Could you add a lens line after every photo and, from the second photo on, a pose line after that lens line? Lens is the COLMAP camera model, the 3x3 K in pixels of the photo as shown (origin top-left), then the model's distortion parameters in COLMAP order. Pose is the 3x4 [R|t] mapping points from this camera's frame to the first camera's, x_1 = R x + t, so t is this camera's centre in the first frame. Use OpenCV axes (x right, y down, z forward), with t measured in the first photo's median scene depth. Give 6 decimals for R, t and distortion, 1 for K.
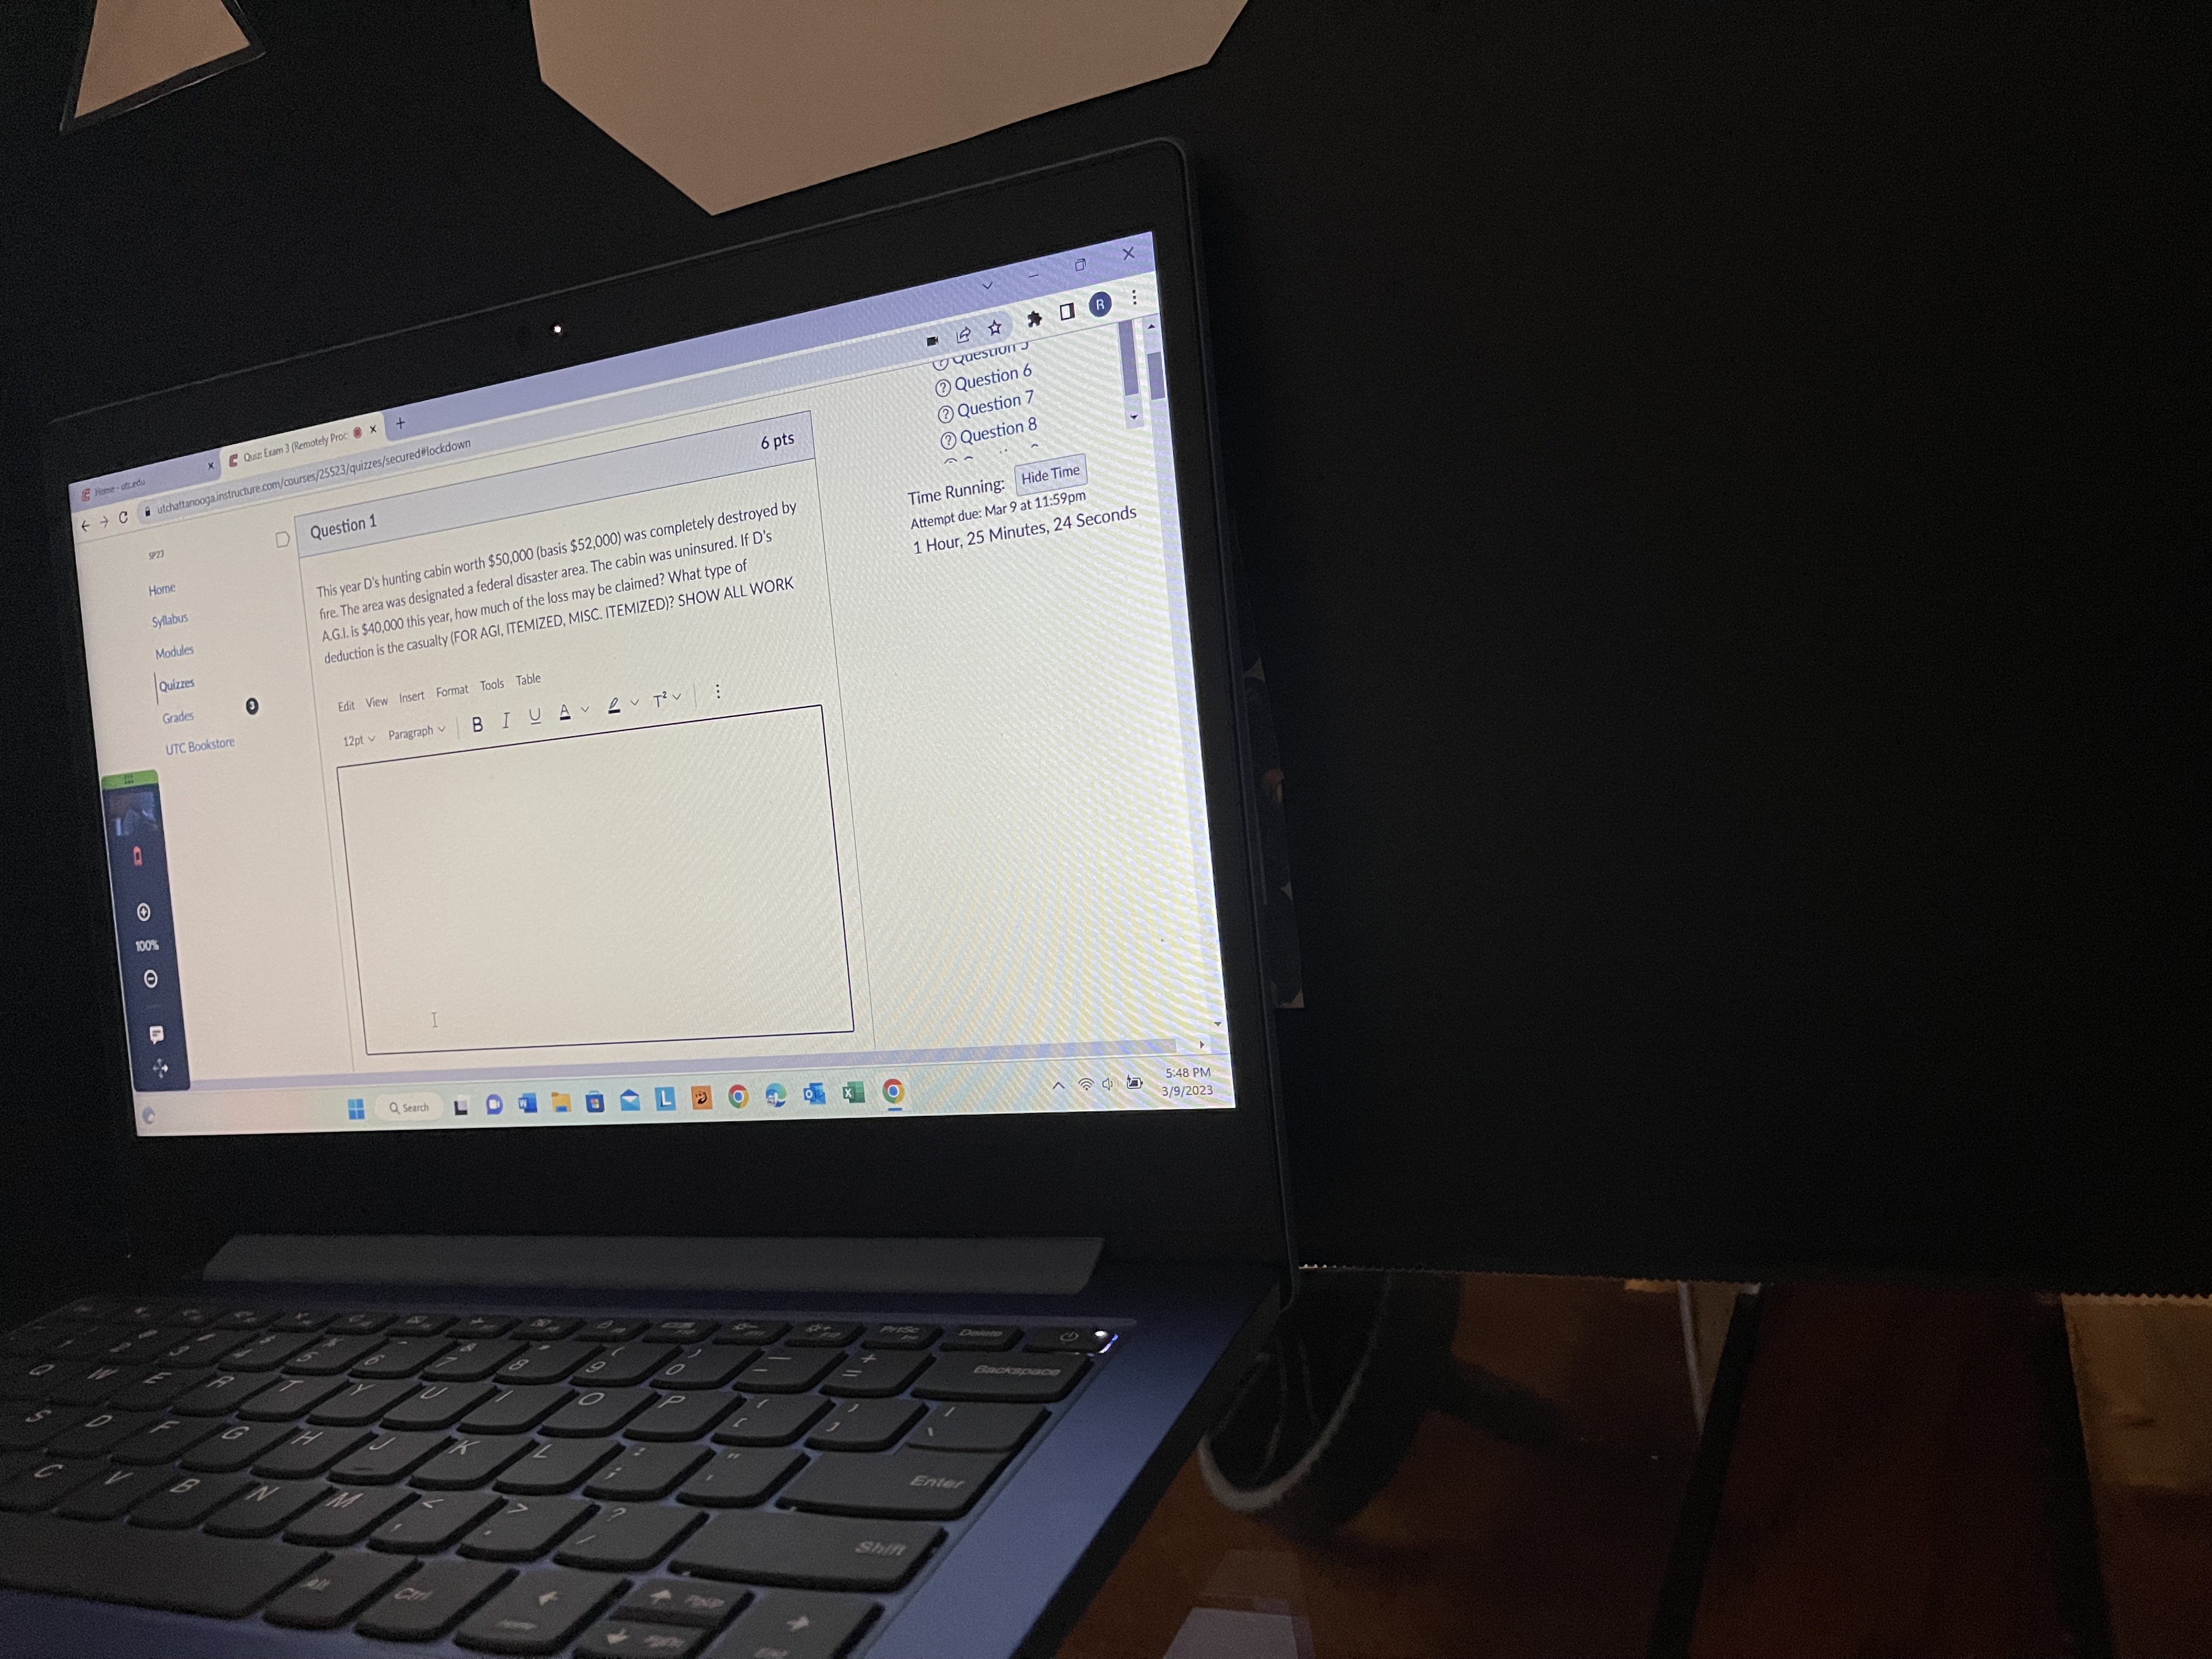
lens RADIAL K [[1686.1, 0, 1118.5], [0, 1686.1, 836.4], [0, 0, 1]] dist [0.042793, -0.071055]
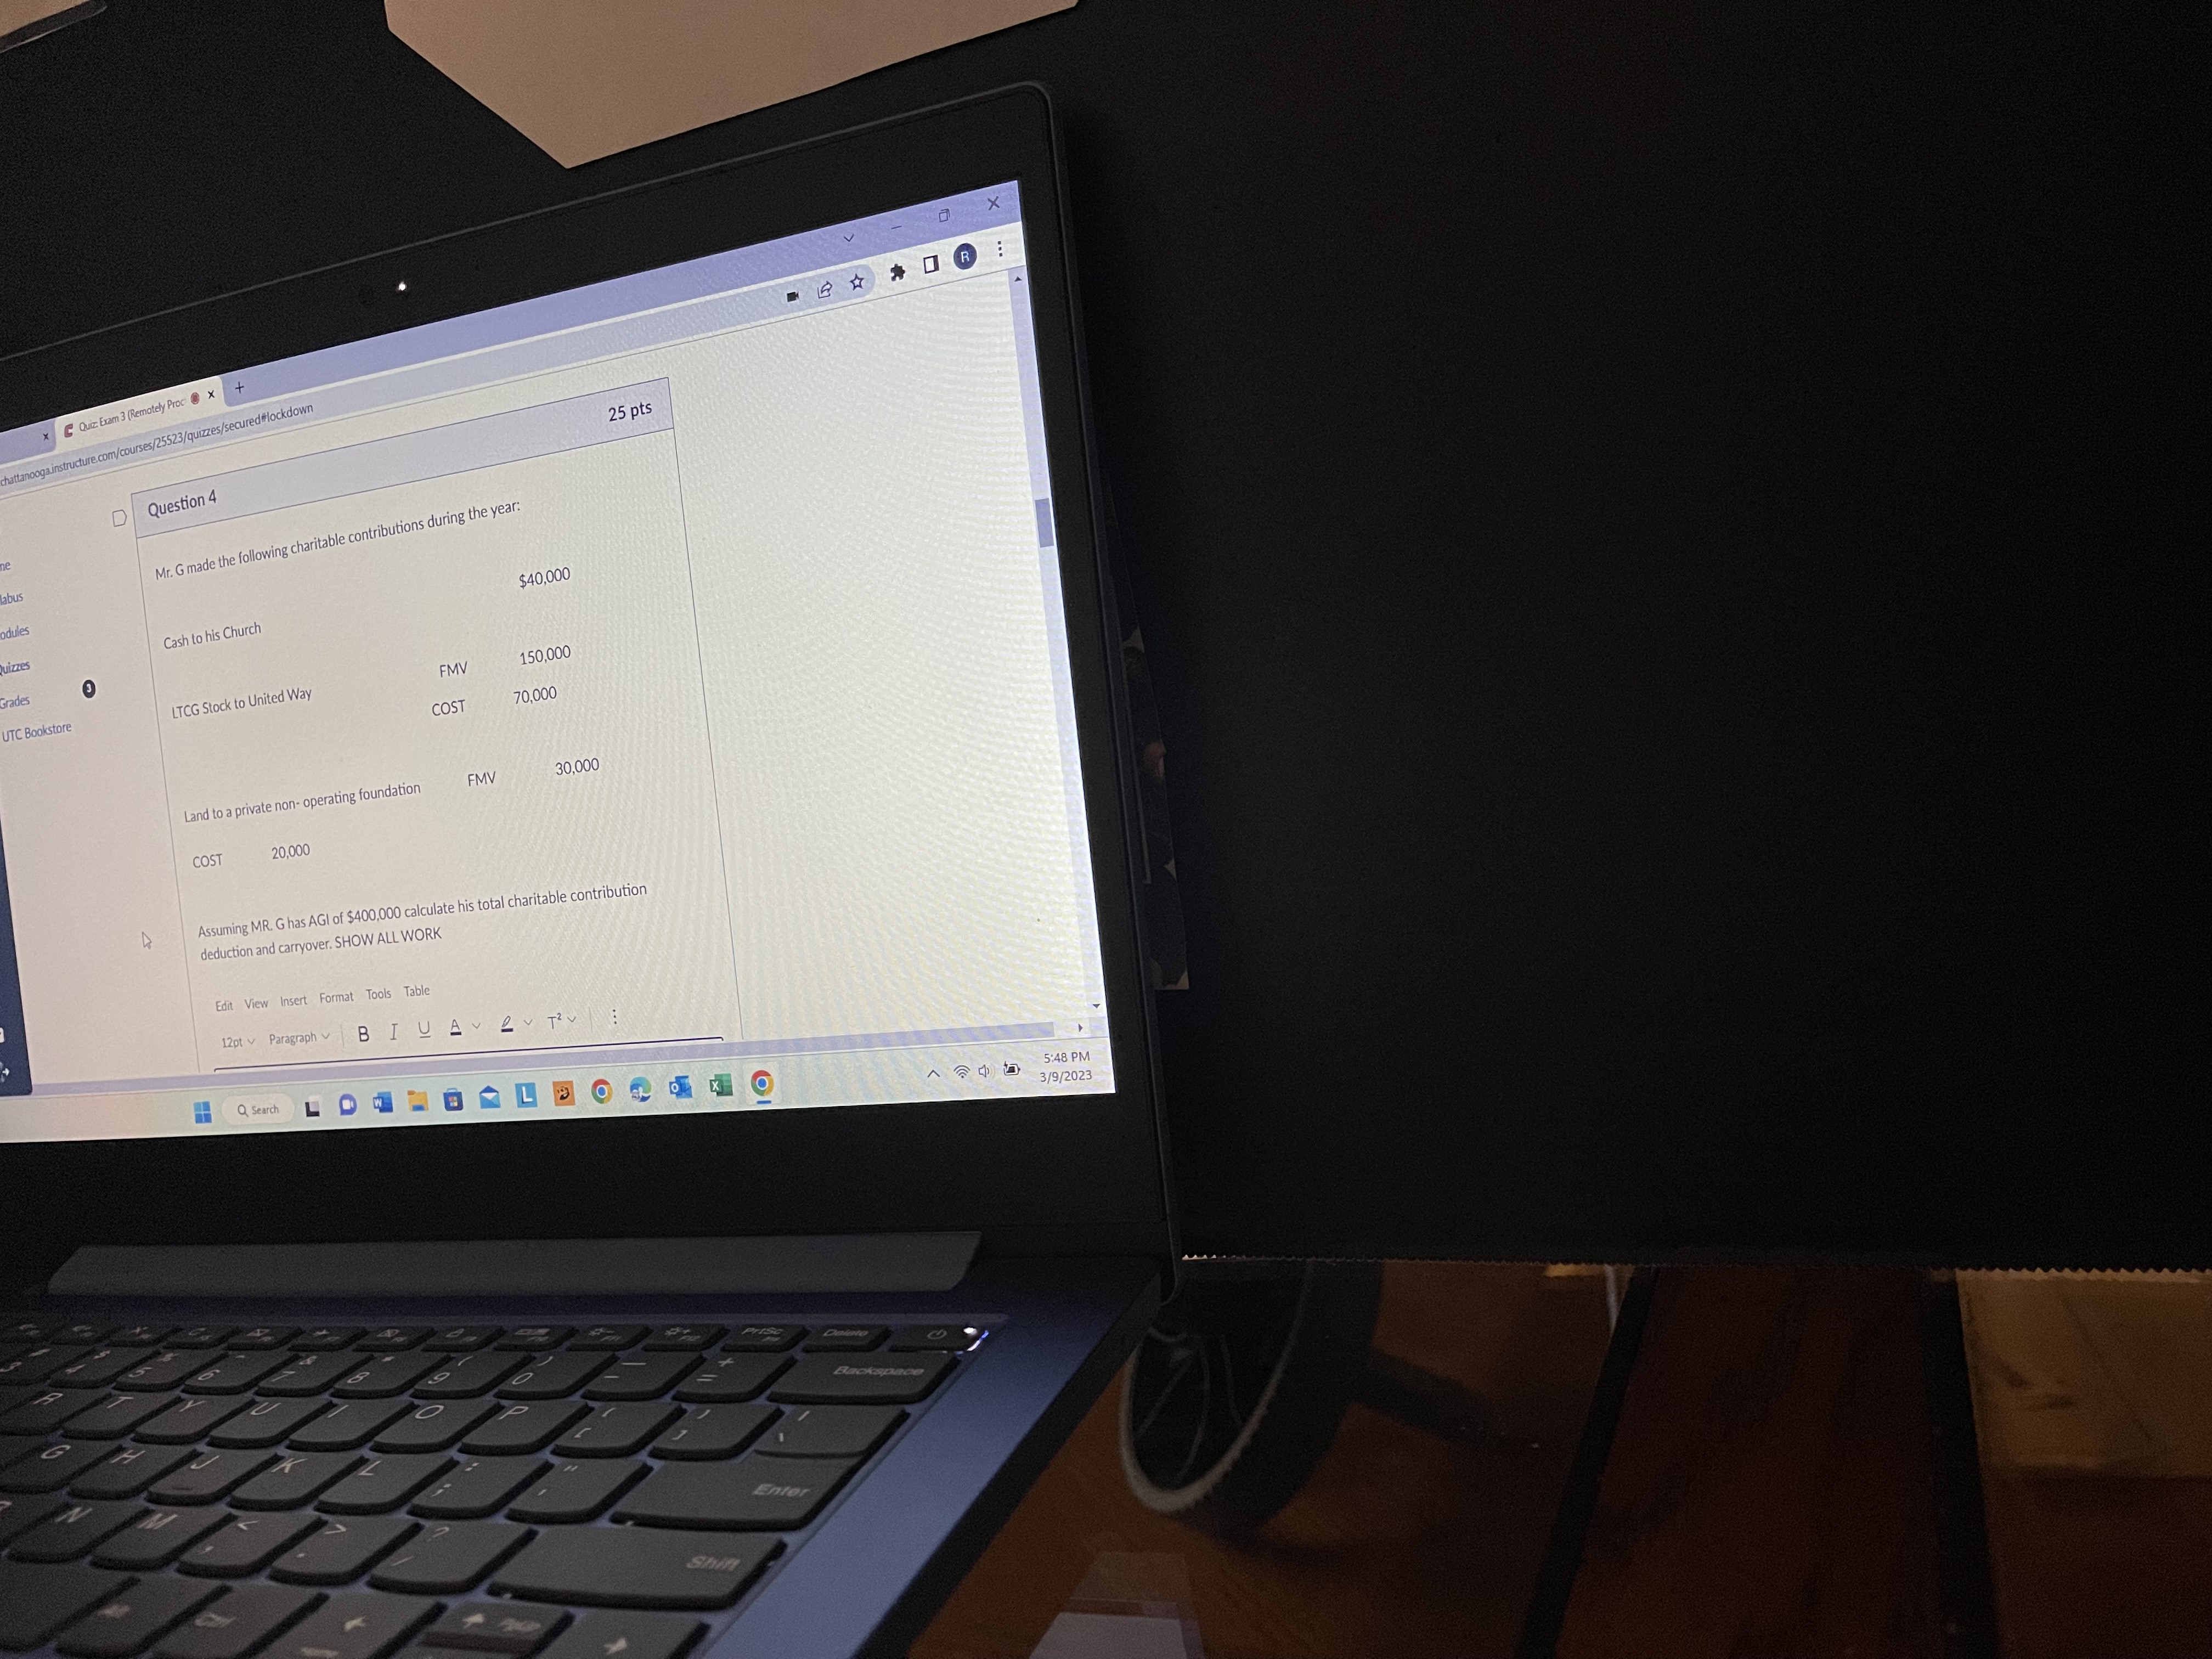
lens RADIAL K [[1686.1, 0, 1131.4], [0, 1686.1, 839.7], [0, 0, 1]] dist [0.042793, -0.071055]
pose [[0.999249, -0.009943, 0.037461, 0.040152], [0.009901, 0.999950, 0.001300, 0.013883], [-0.037472, -0.000928, 0.999297, 0.035796]]
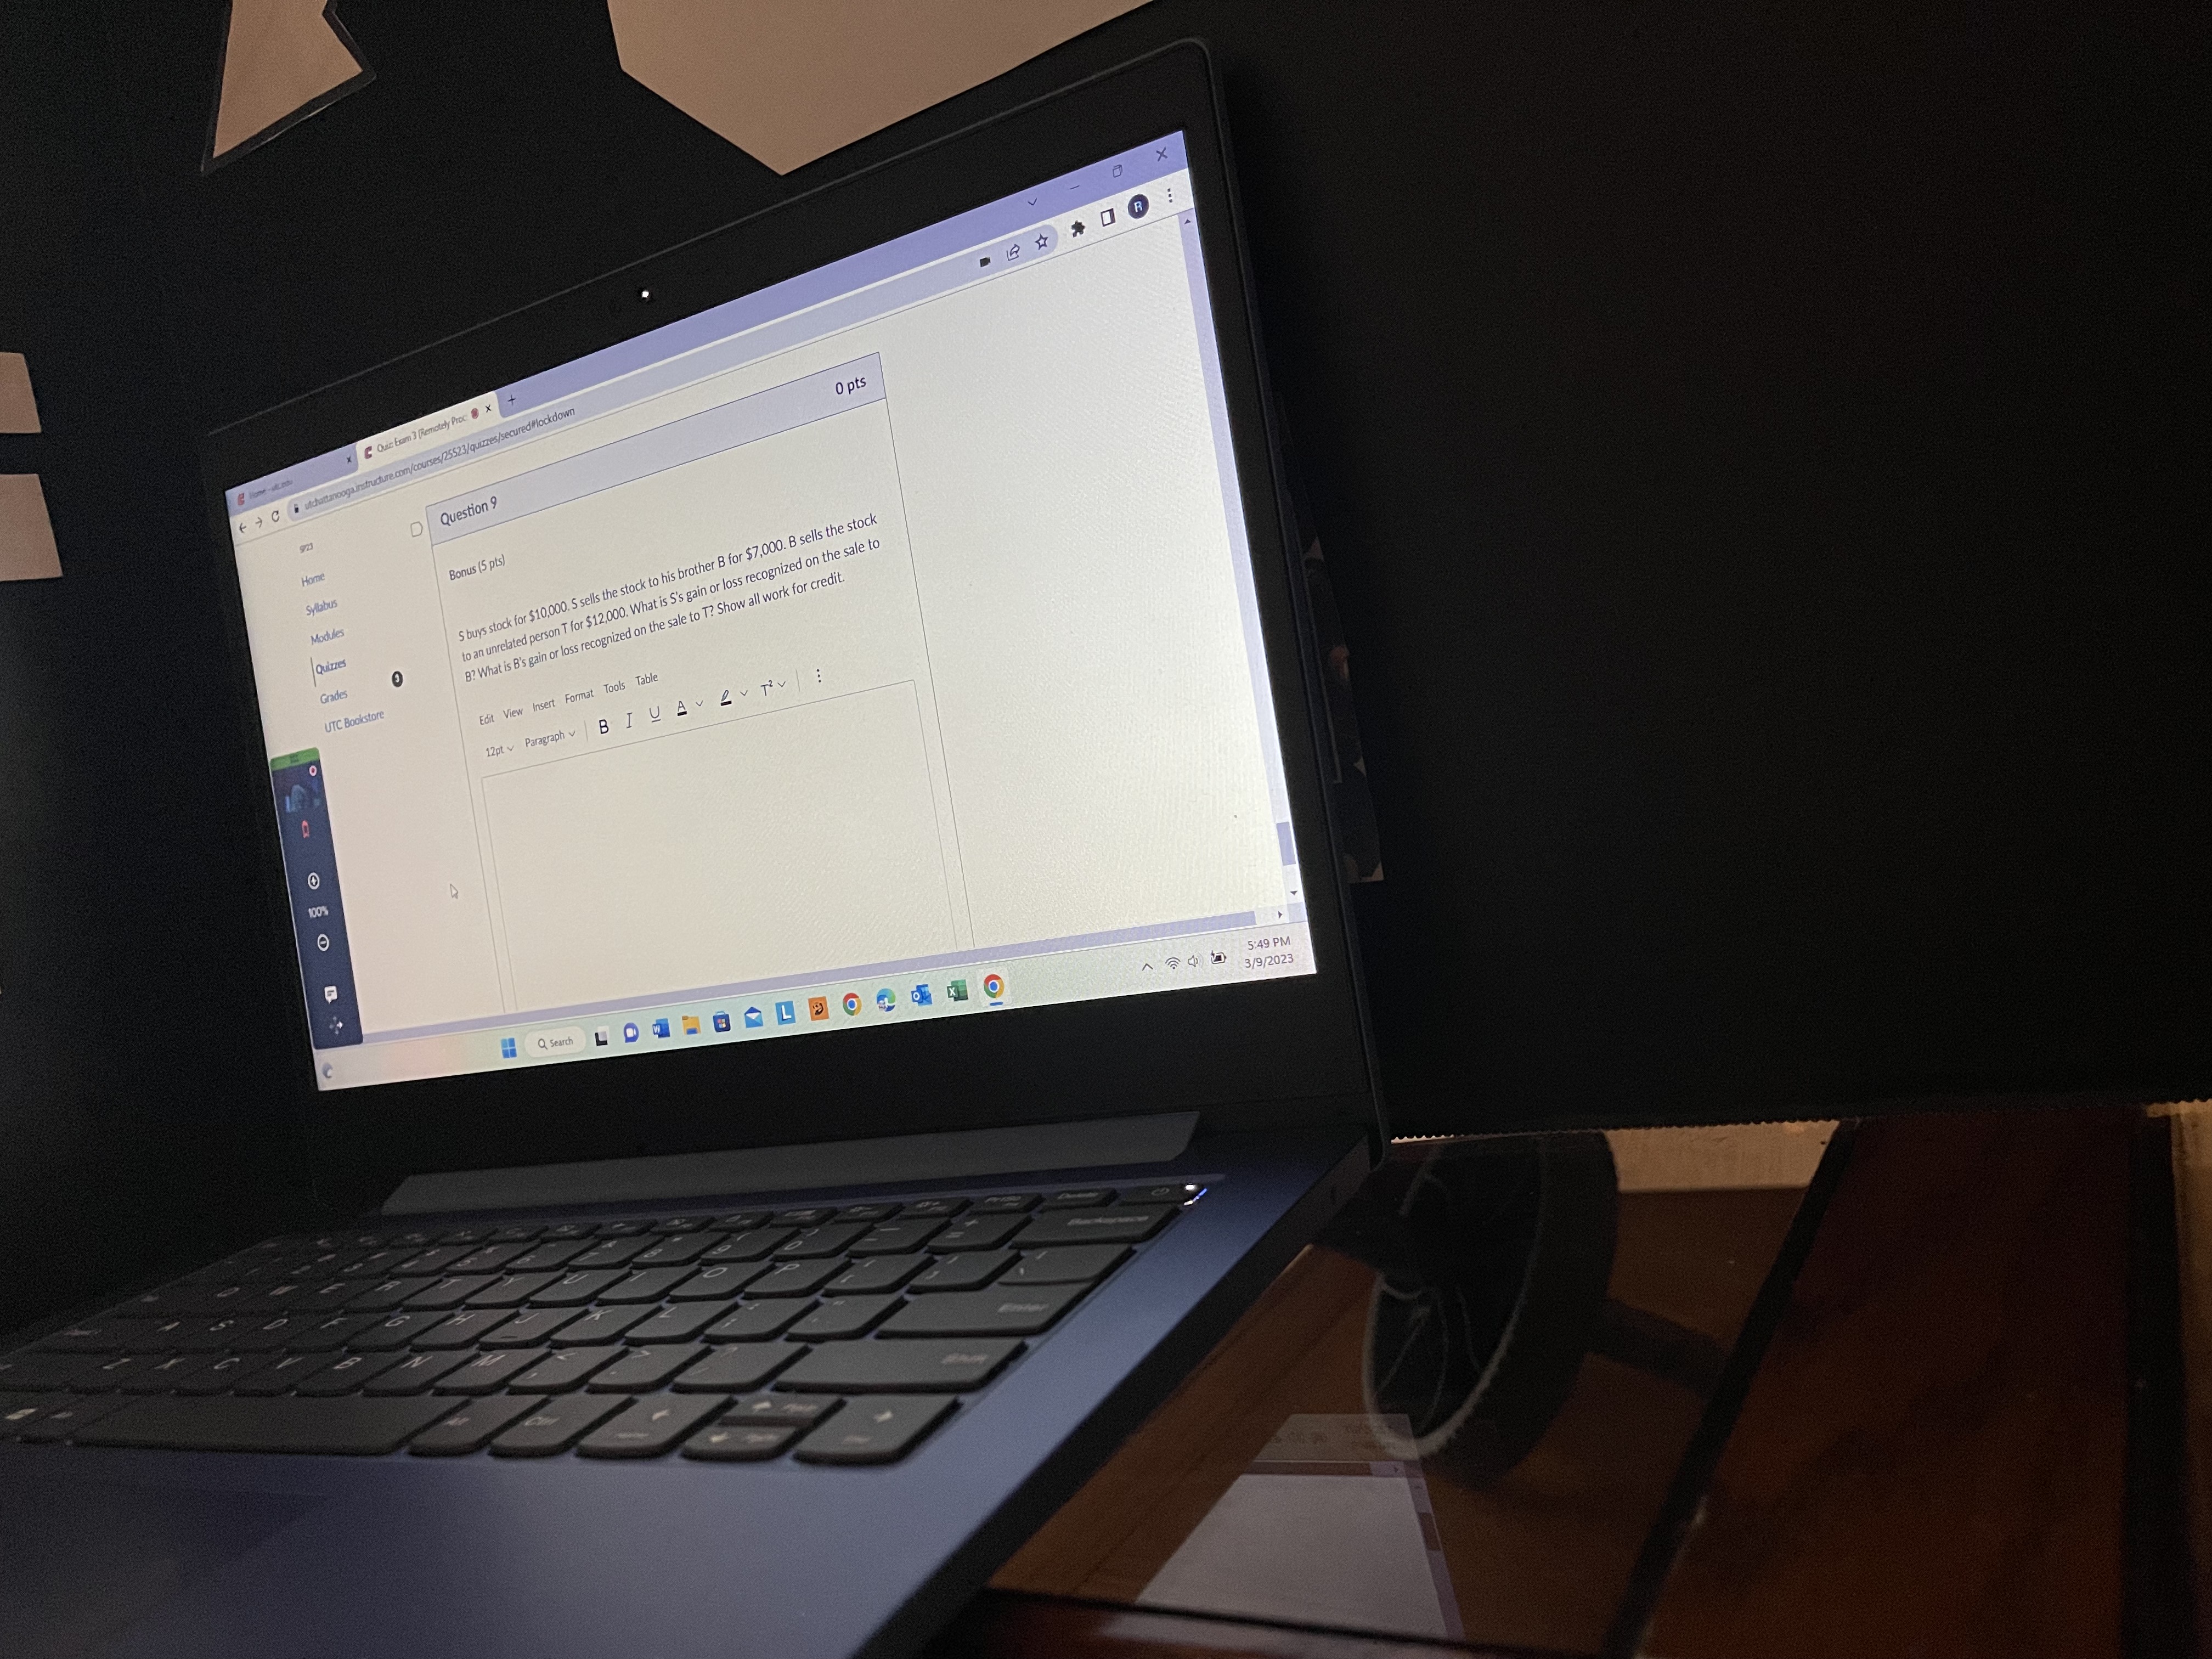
lens RADIAL K [[1686.1, 0, 1133.0], [0, 1686.1, 839.7], [0, 0, 1]] dist [0.042793, -0.071055]
pose [[0.993513, -0.061483, -0.095664, 0.055987], [0.059888, 0.998015, -0.019460, 0.084554], [0.096670, 0.013604, 0.995223, -0.025184]]
